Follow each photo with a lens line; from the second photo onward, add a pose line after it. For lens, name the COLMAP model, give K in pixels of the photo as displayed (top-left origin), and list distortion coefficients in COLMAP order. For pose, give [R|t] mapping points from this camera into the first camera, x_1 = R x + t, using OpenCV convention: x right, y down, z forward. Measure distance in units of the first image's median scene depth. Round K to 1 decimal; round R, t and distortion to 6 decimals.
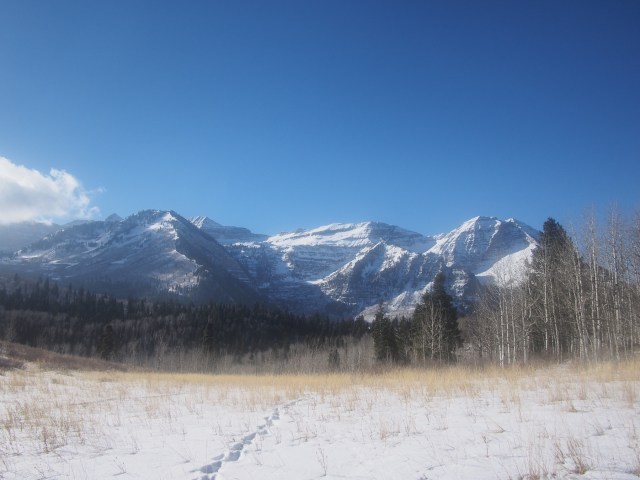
lens RADIAL K [[553.0, 0, 318.9], [0, 553.0, 244.7], [0, 0, 1]] dist [-0.024181, 0.011742]
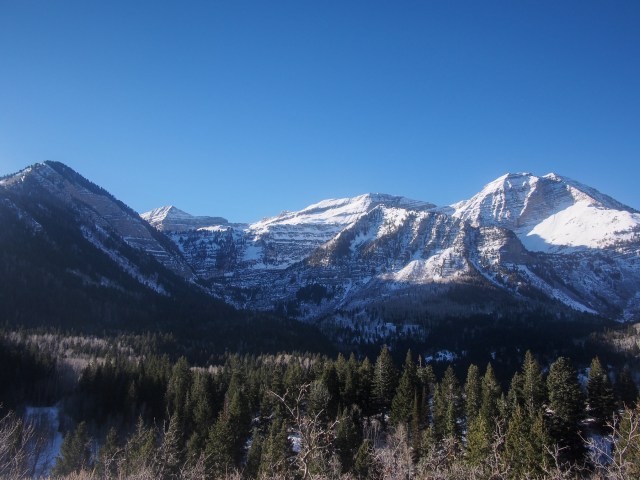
lens RADIAL K [[553.0, 0, 319.4], [0, 553.0, 238.7], [0, 0, 1]] dist [-0.024181, 0.011742]
pose [[0.997731, -0.059874, -0.030802, 0.048638], [0.058746, 0.997612, -0.036311, 0.053484], [0.032902, 0.034420, 0.998866, 0.237631]]
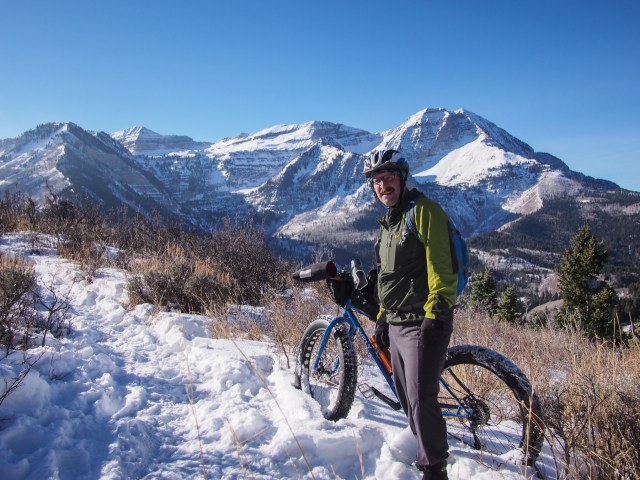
lens RADIAL K [[553.0, 0, 316.1], [0, 553.0, 240.2], [0, 0, 1]] dist [-0.024181, 0.011742]
pose [[0.997654, -0.064559, 0.022776, 0.070241], [0.059883, 0.984191, 0.166680, 0.001089], [-0.033176, -0.164925, 0.985748, 0.049757]]
